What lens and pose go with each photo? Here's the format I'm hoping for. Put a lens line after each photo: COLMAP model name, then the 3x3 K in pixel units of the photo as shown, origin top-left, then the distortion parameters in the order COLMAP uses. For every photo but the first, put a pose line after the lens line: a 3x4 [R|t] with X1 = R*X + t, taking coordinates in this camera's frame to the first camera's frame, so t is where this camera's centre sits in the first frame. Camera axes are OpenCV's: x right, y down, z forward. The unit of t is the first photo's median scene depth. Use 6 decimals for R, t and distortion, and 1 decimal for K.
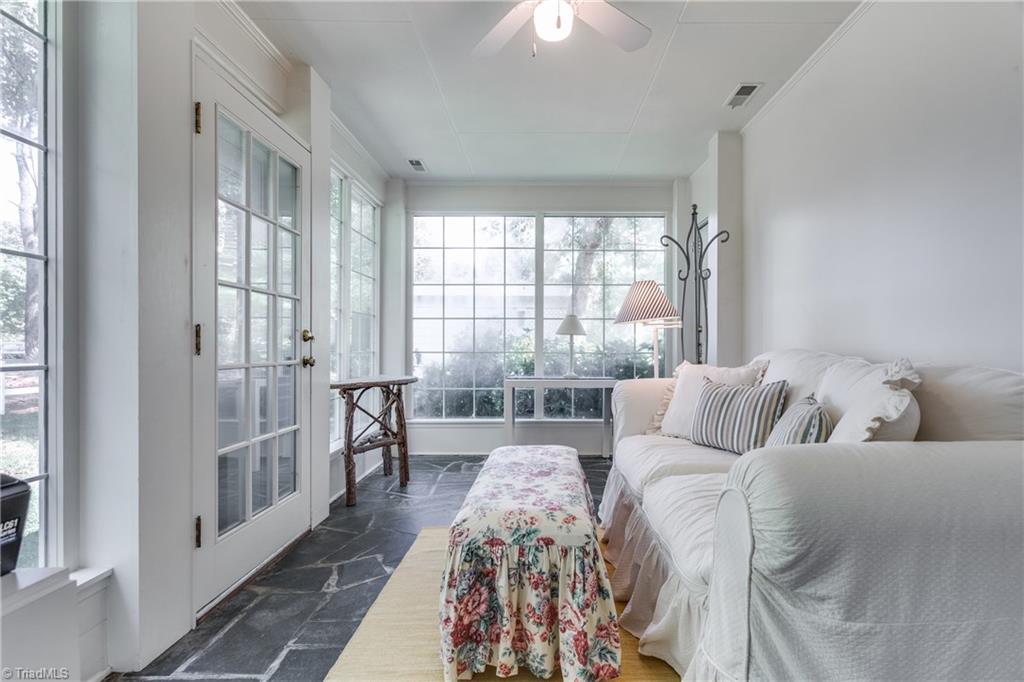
lens RADIAL K [[494.2, 0, 512.0], [0, 494.2, 341.0], [0, 0, 1]] dist [0.000853, 0.000082]
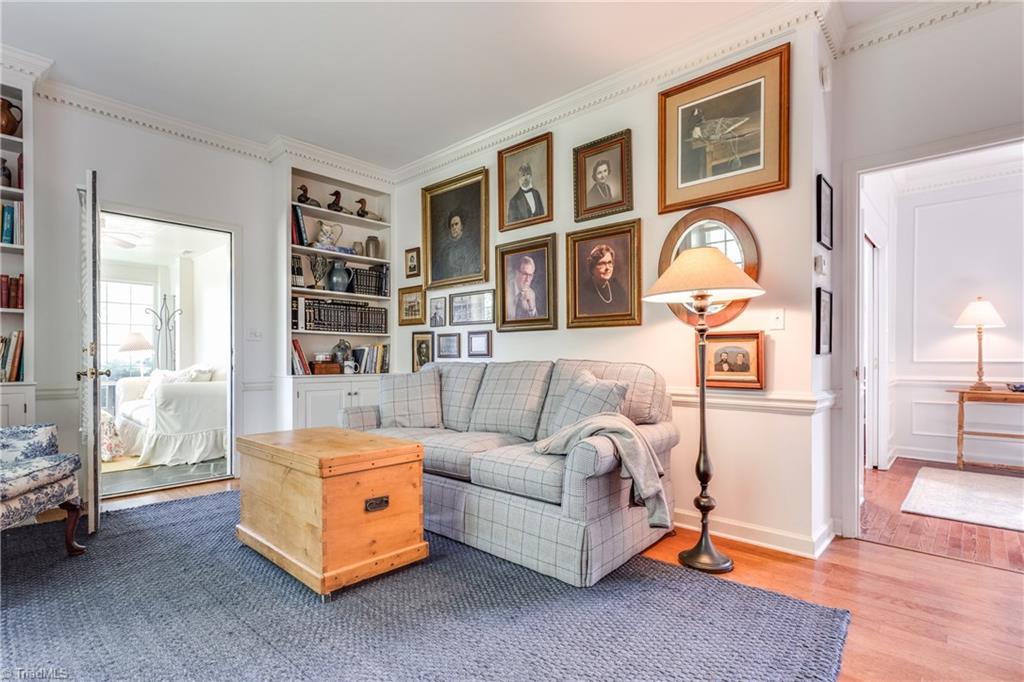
lens RADIAL K [[506.8, 0, 509.6], [0, 506.8, 360.6], [0, 0, 1]] dist [-0.000565, -0.000151]
pose [[0.643435, -0.008458, 0.765454, -0.427037], [0.004393, 0.999963, 0.007357, -0.009402], [-0.765488, -0.001371, 0.643449, -1.910463]]
